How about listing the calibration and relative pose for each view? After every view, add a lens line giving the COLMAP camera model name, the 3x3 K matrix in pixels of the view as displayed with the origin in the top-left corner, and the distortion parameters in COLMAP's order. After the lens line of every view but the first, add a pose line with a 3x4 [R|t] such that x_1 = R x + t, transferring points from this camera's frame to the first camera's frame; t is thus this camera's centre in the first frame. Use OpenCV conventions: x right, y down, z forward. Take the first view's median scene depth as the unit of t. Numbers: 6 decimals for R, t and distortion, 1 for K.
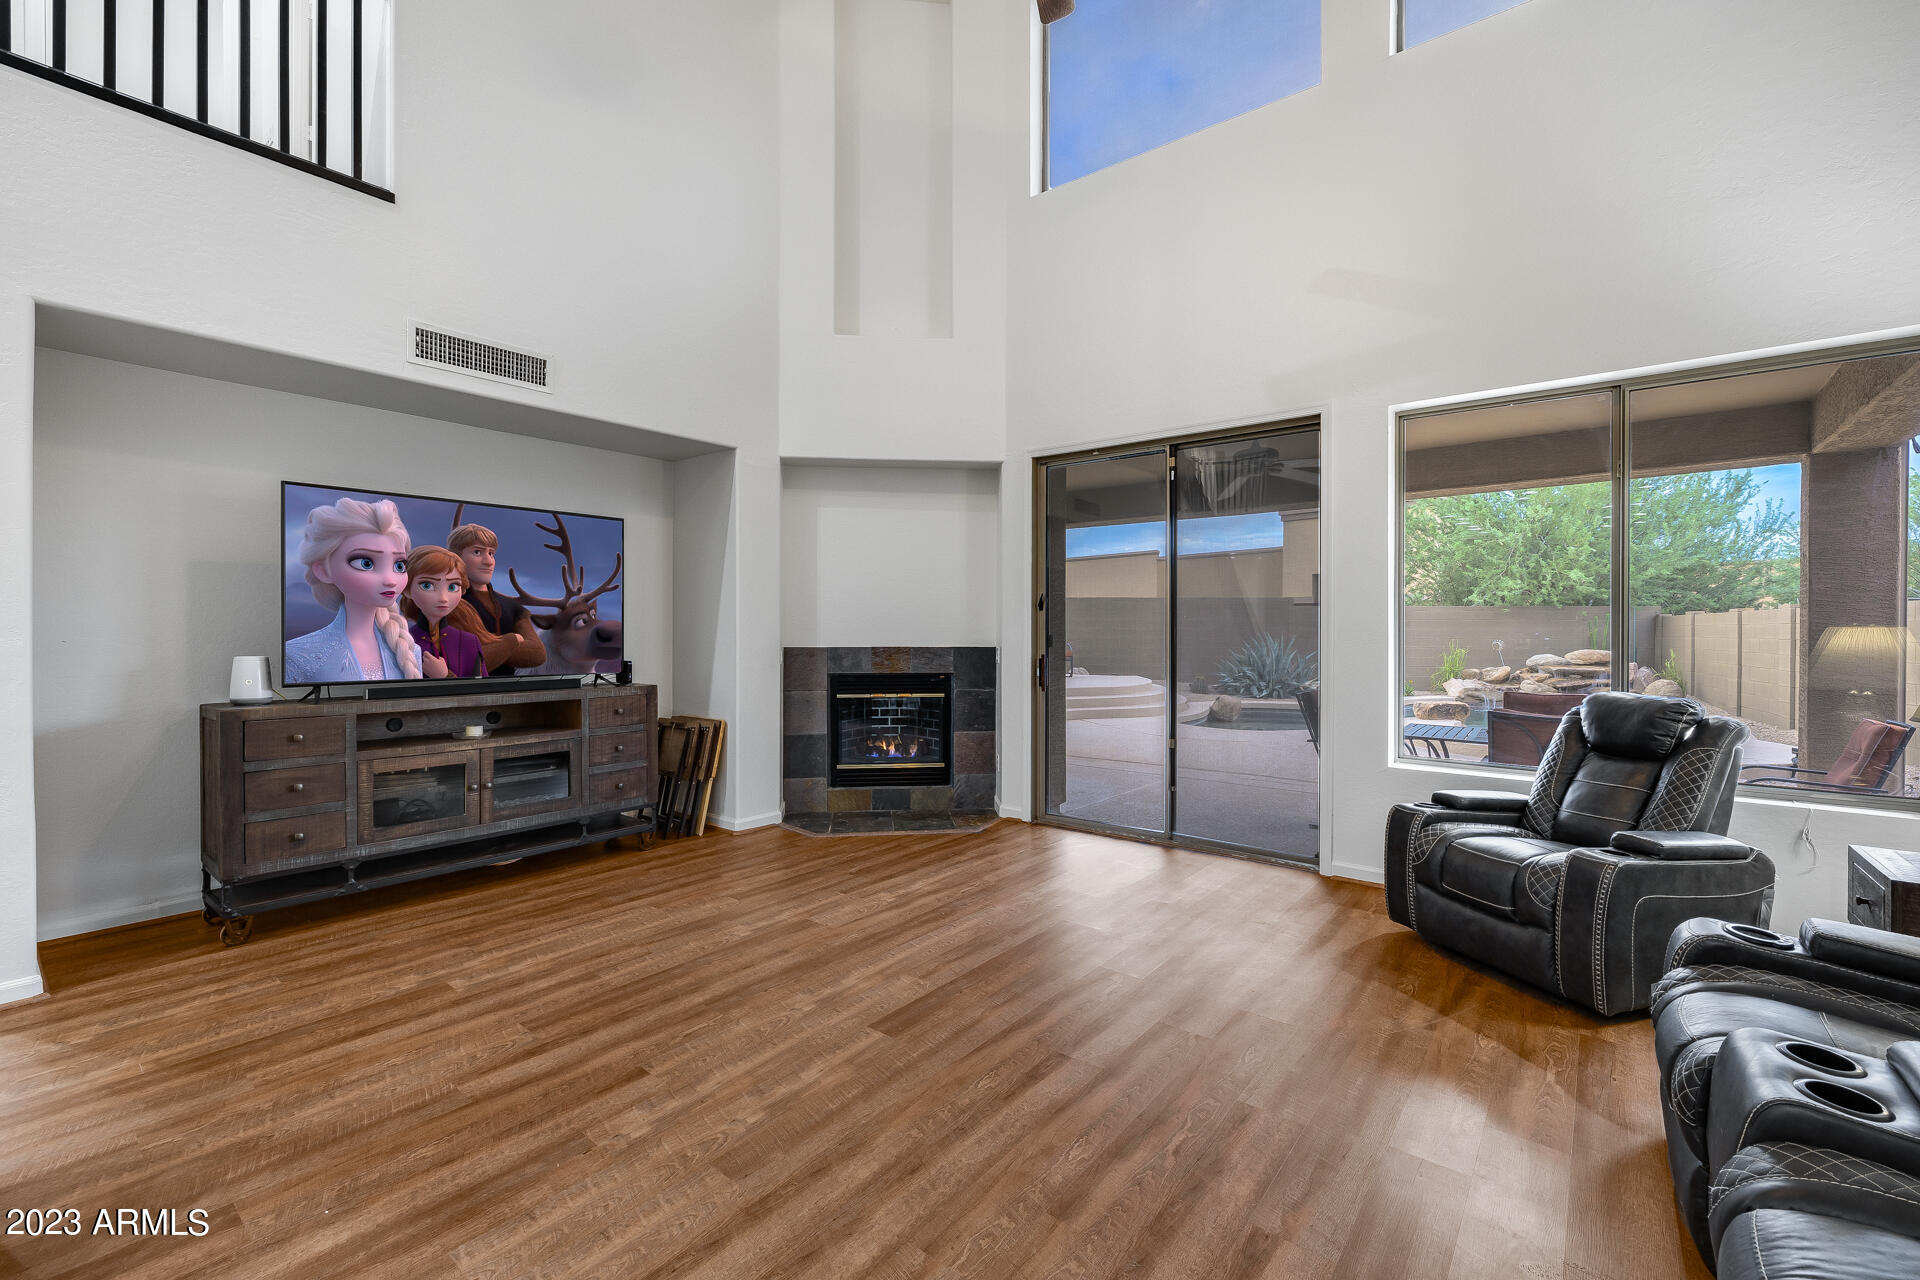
lens RADIAL K [[808.0, 0, 948.4], [0, 808.0, 632.1], [0, 0, 1]] dist [-0.003080, 0.000641]
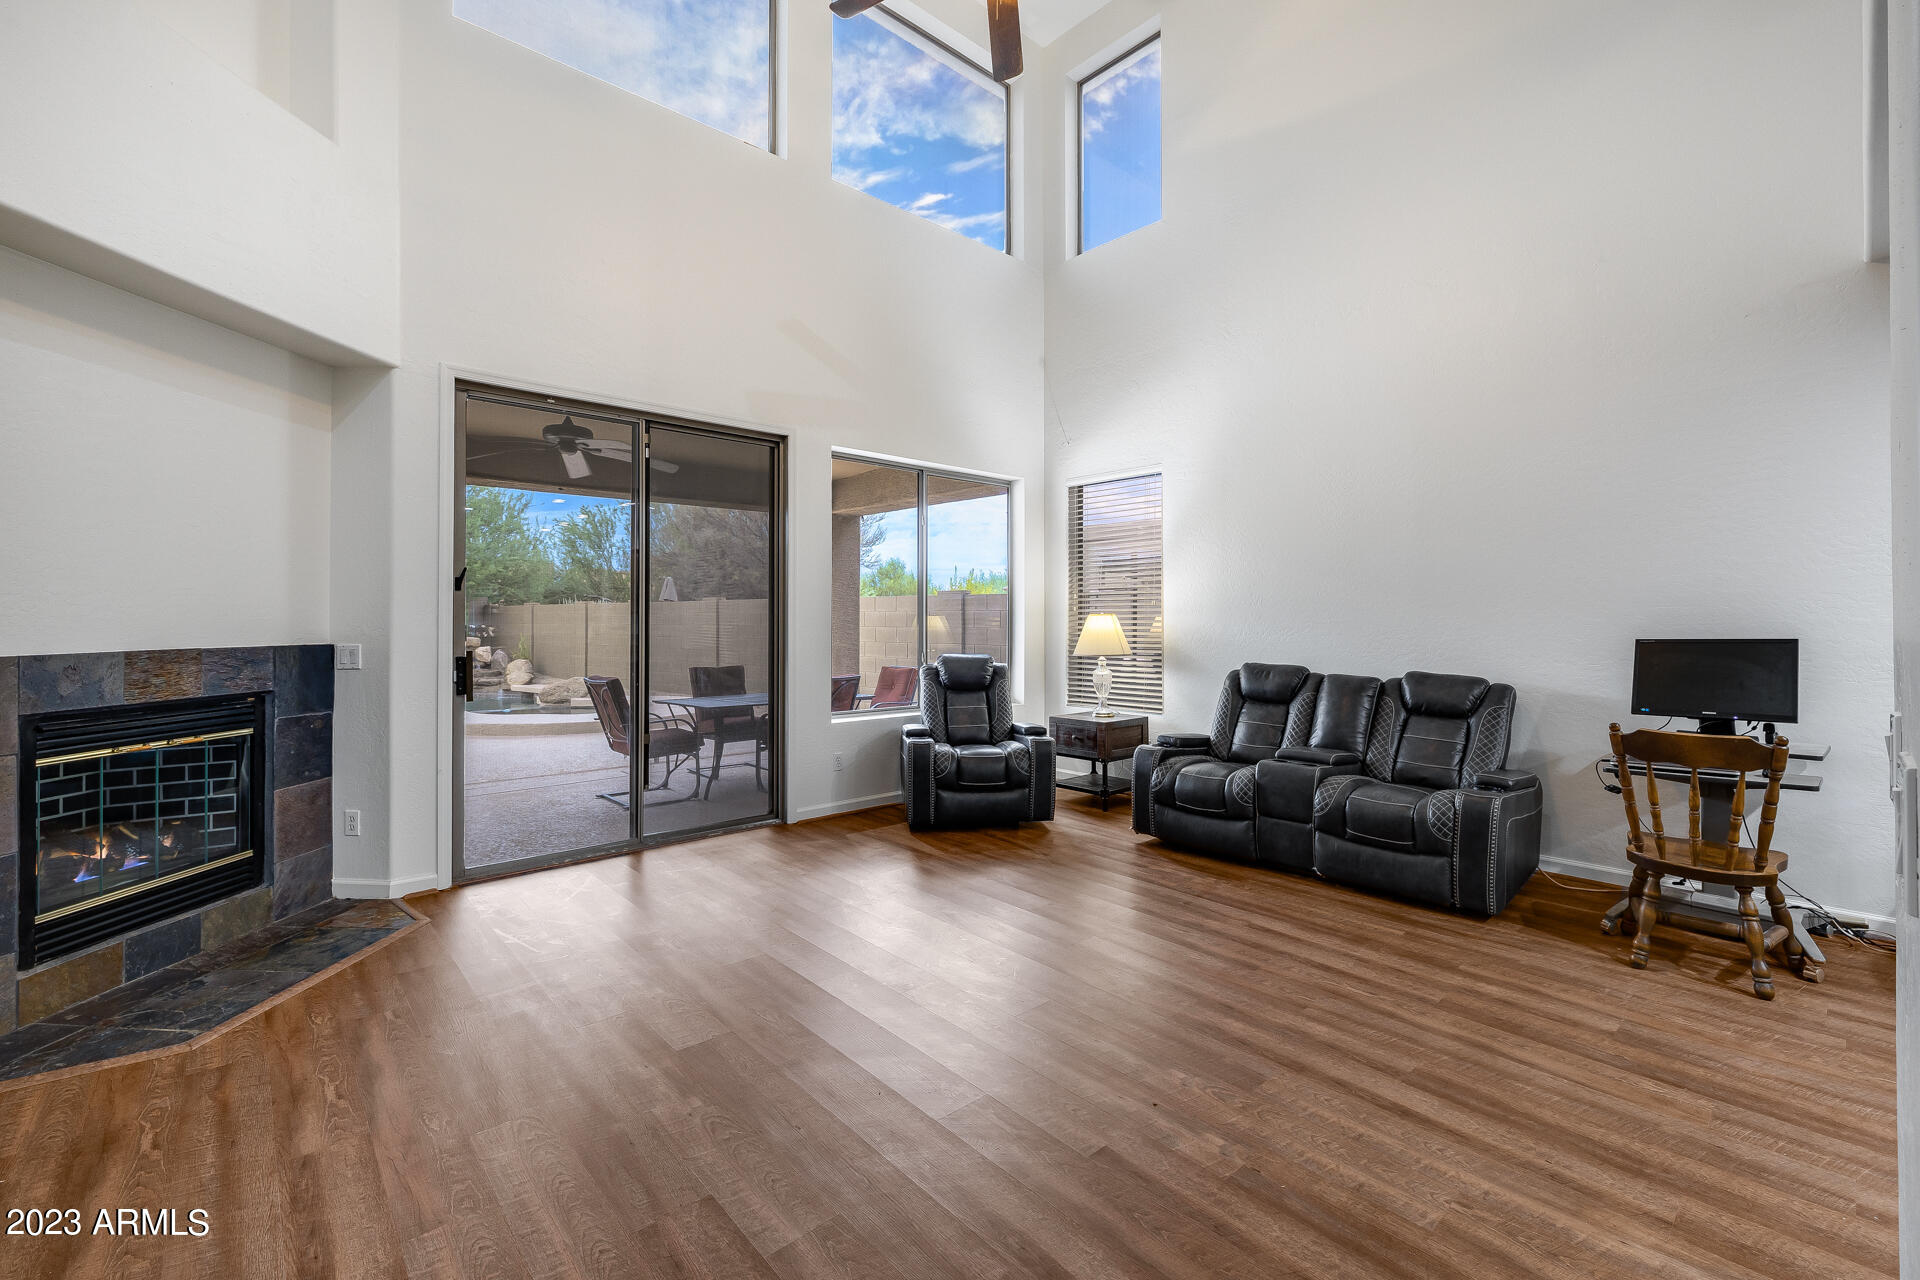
lens RADIAL K [[808.0, 0, 969.8], [0, 808.0, 611.8], [0, 0, 1]] dist [-0.003080, 0.000641]
pose [[0.151729, 0.007549, 0.988393, -0.531025], [0.002271, 0.999966, -0.007986, -0.000724], [-0.988419, 0.003456, 0.151707, 0.438275]]
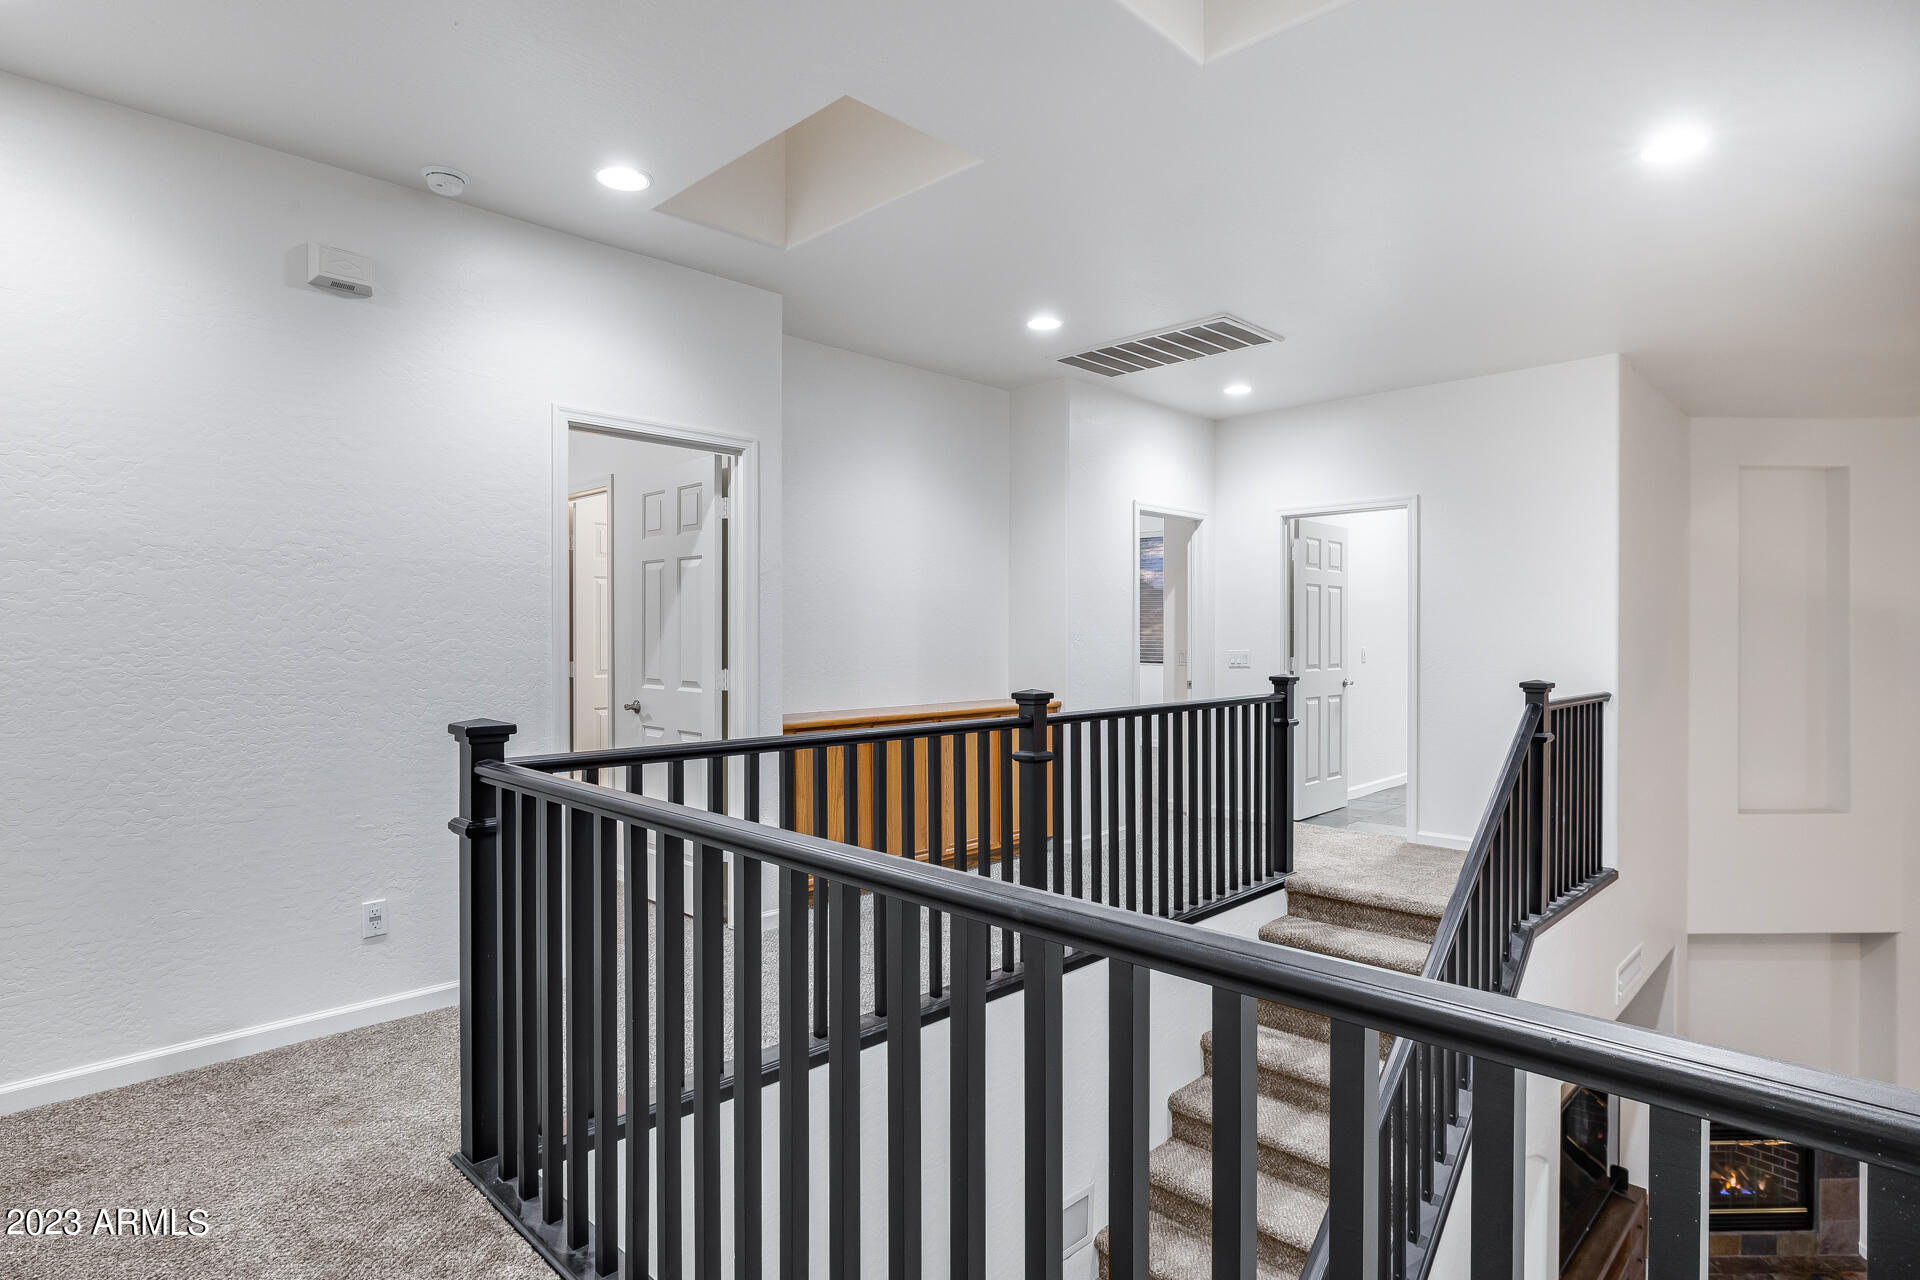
lens RADIAL K [[1017.6, 0, 964.2], [0, 1017.6, 636.3], [0, 0, 1]] dist [0.000833, 0.000168]
pose [[0.995706, 0.002270, -0.092542, -1.008716], [-0.001625, 0.999974, 0.007044, -0.602469], [0.092556, -0.006863, 0.995684, -0.391275]]
